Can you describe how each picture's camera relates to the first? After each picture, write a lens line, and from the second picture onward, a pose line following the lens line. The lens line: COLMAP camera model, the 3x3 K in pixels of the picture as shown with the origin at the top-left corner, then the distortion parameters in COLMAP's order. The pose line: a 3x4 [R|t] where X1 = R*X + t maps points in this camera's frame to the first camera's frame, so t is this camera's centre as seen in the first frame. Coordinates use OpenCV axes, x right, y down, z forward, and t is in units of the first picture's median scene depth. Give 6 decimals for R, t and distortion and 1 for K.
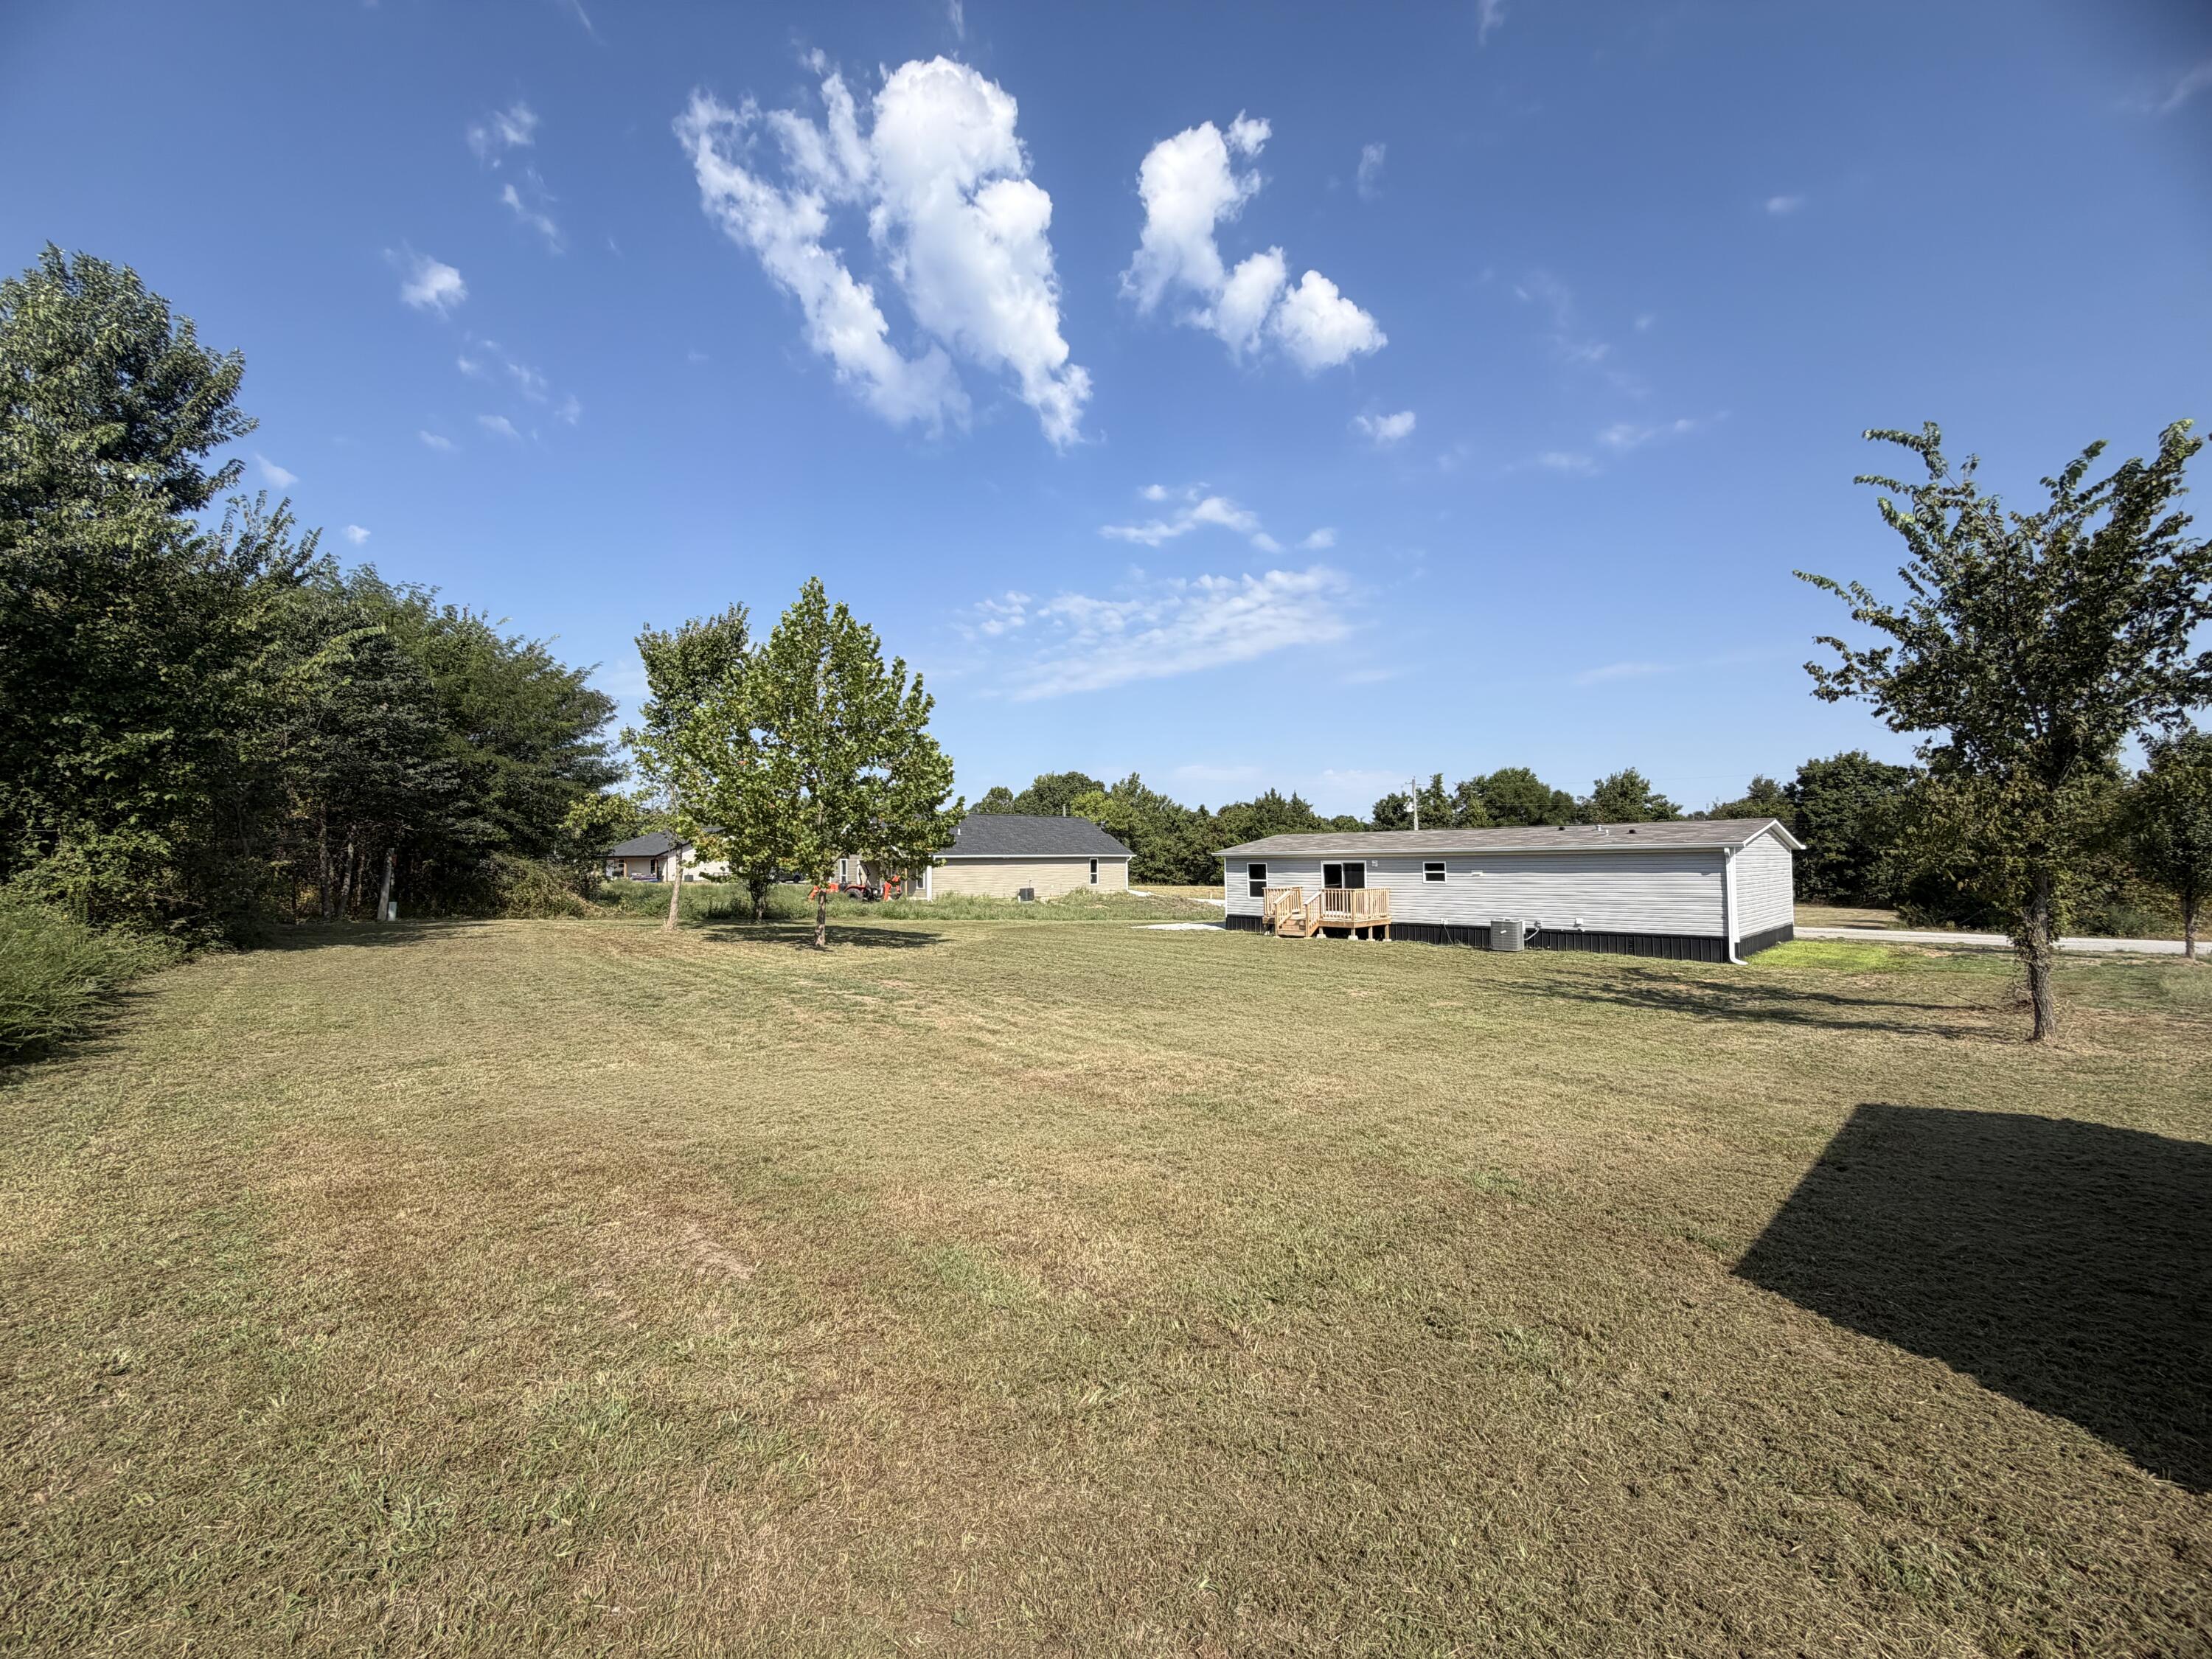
lens RADIAL K [[881.8, 0, 1106.0], [0, 881.8, 829.5], [0, 0, 1]] dist [0.001000, -0.000034]
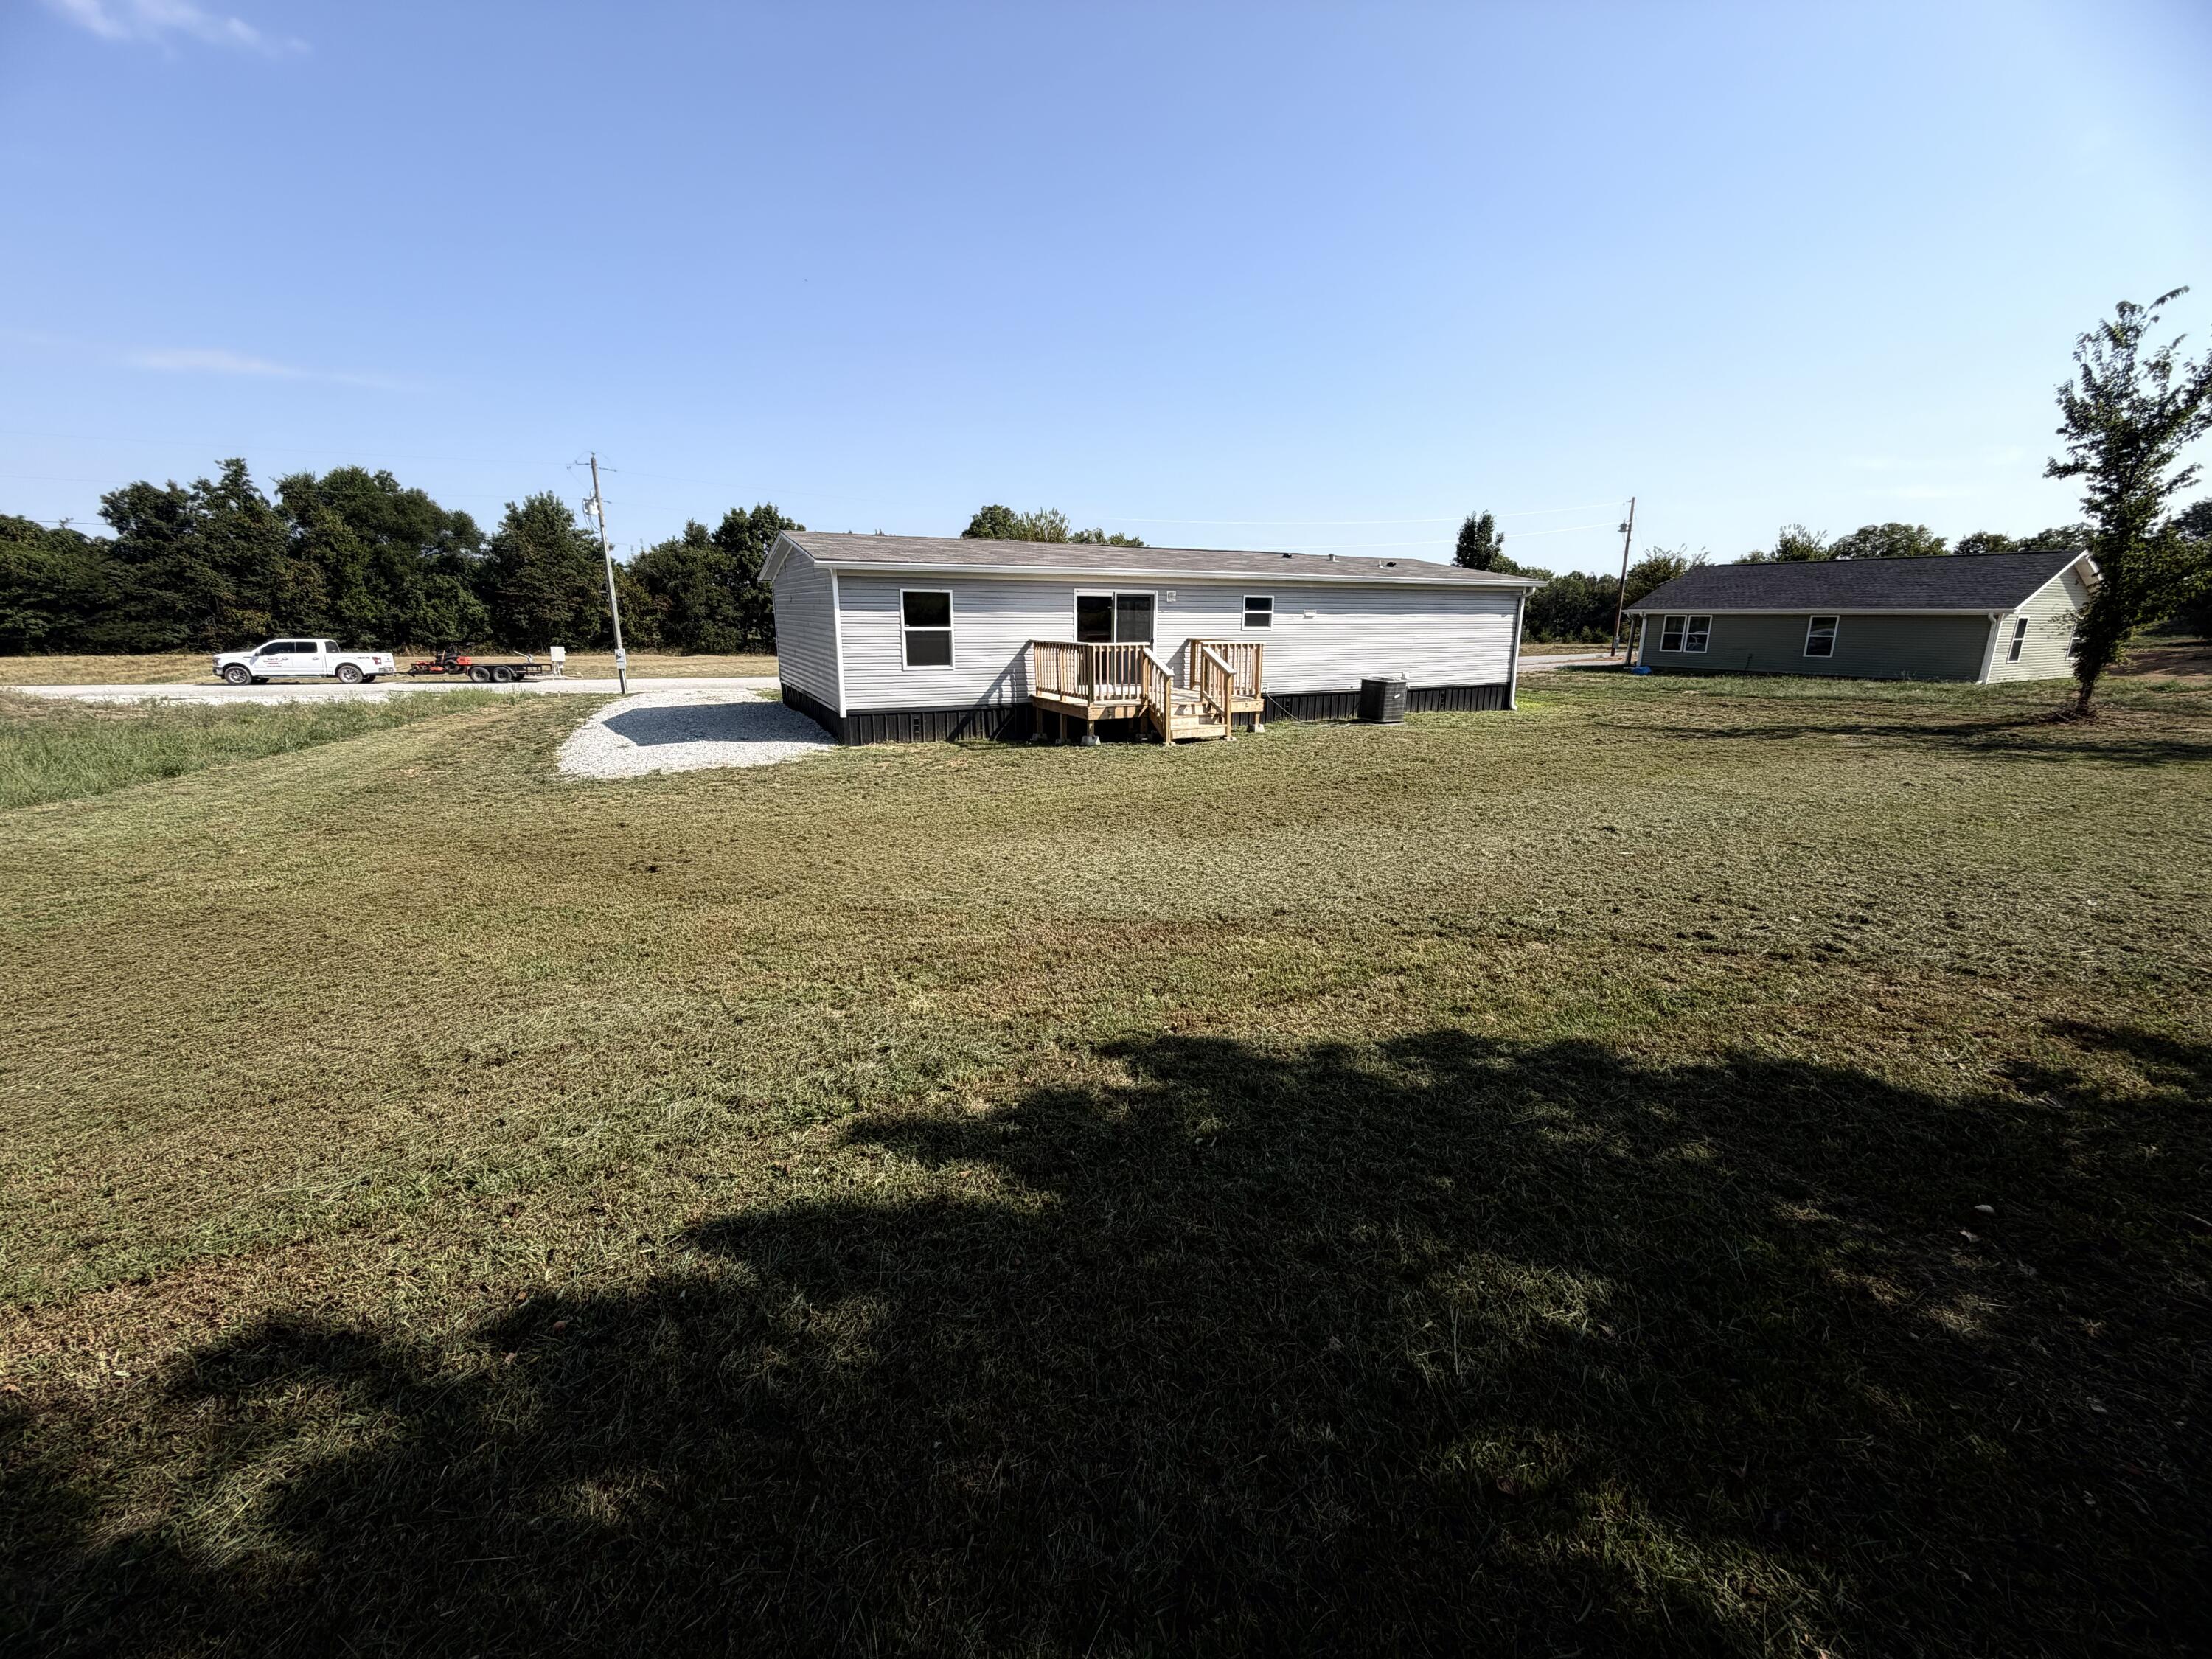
lens RADIAL K [[881.8, 0, 1106.0], [0, 881.8, 829.5], [0, 0, 1]] dist [0.001000, -0.000034]
pose [[0.295575, -0.216639, 0.930432, -0.271463], [-0.044091, 0.969817, 0.239816, 0.048932], [-0.954302, -0.111908, 0.277101, 0.845471]]
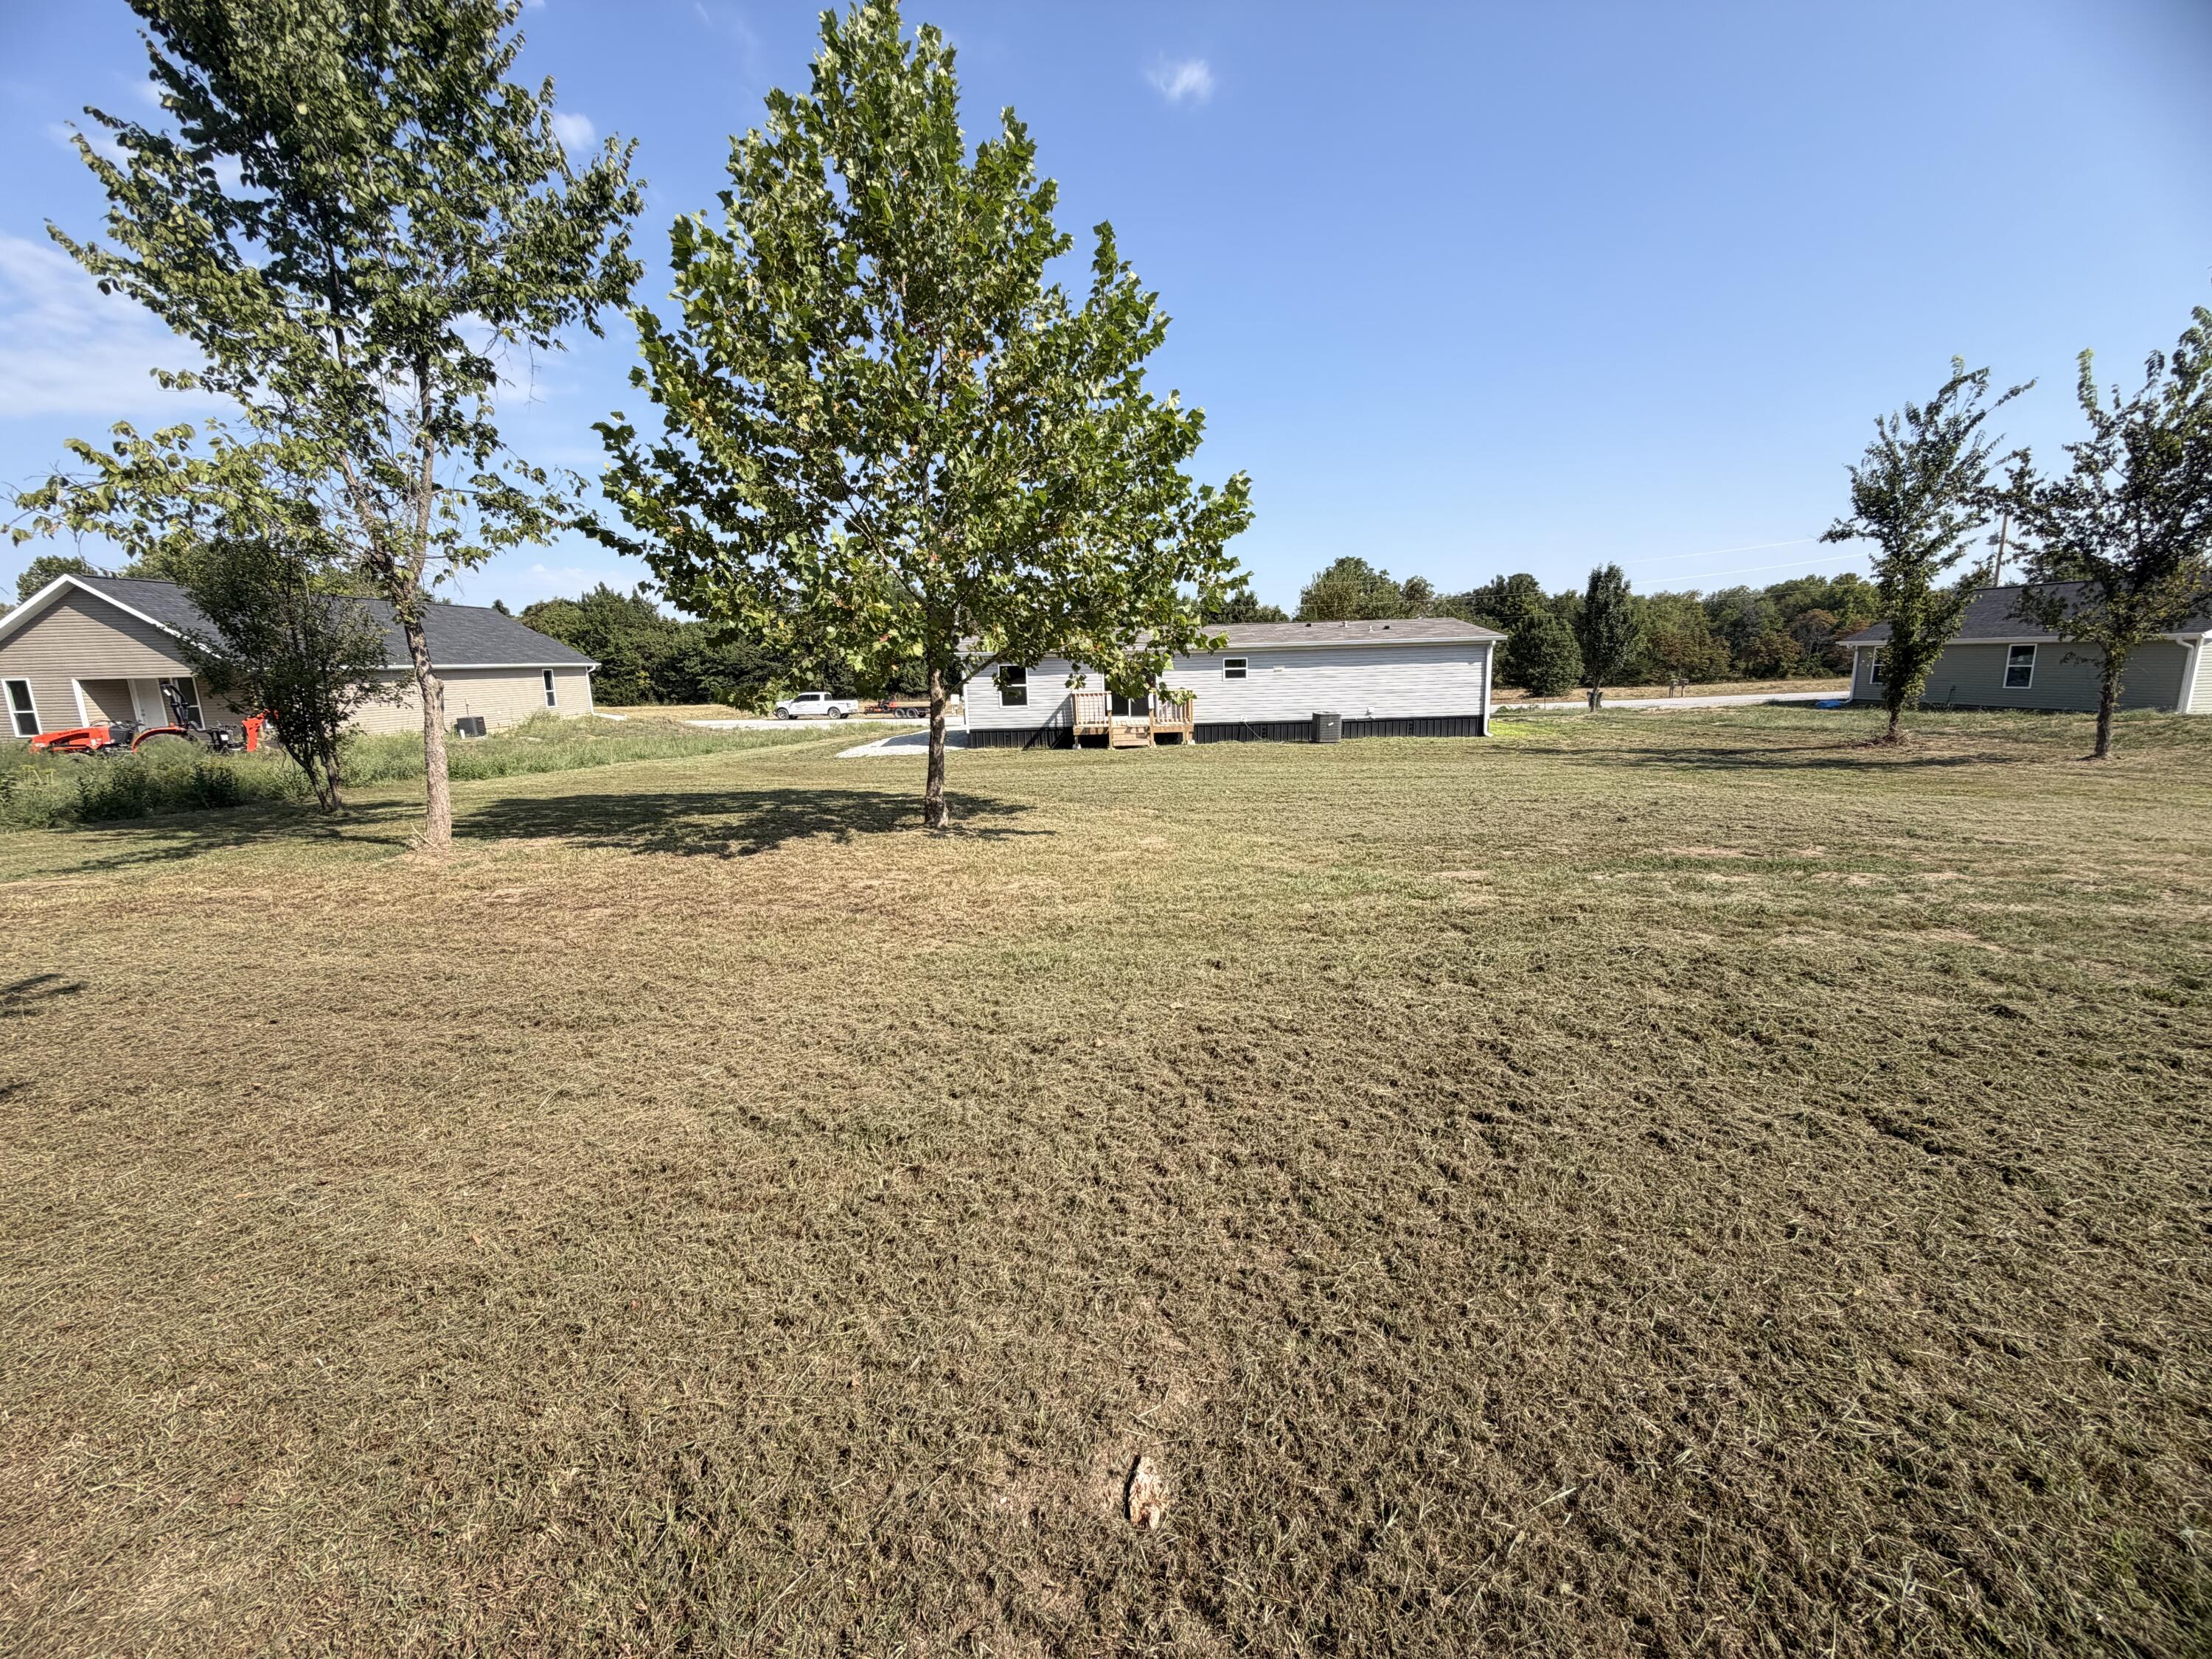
lens RADIAL K [[881.8, 0, 1106.0], [0, 881.8, 829.5], [0, 0, 1]] dist [0.001000, -0.000034]
pose [[0.698961, -0.145761, 0.700148, -0.402669], [-0.004722, 0.978047, 0.208330, 0.018463], [-0.715144, -0.148921, 0.682929, 0.382603]]
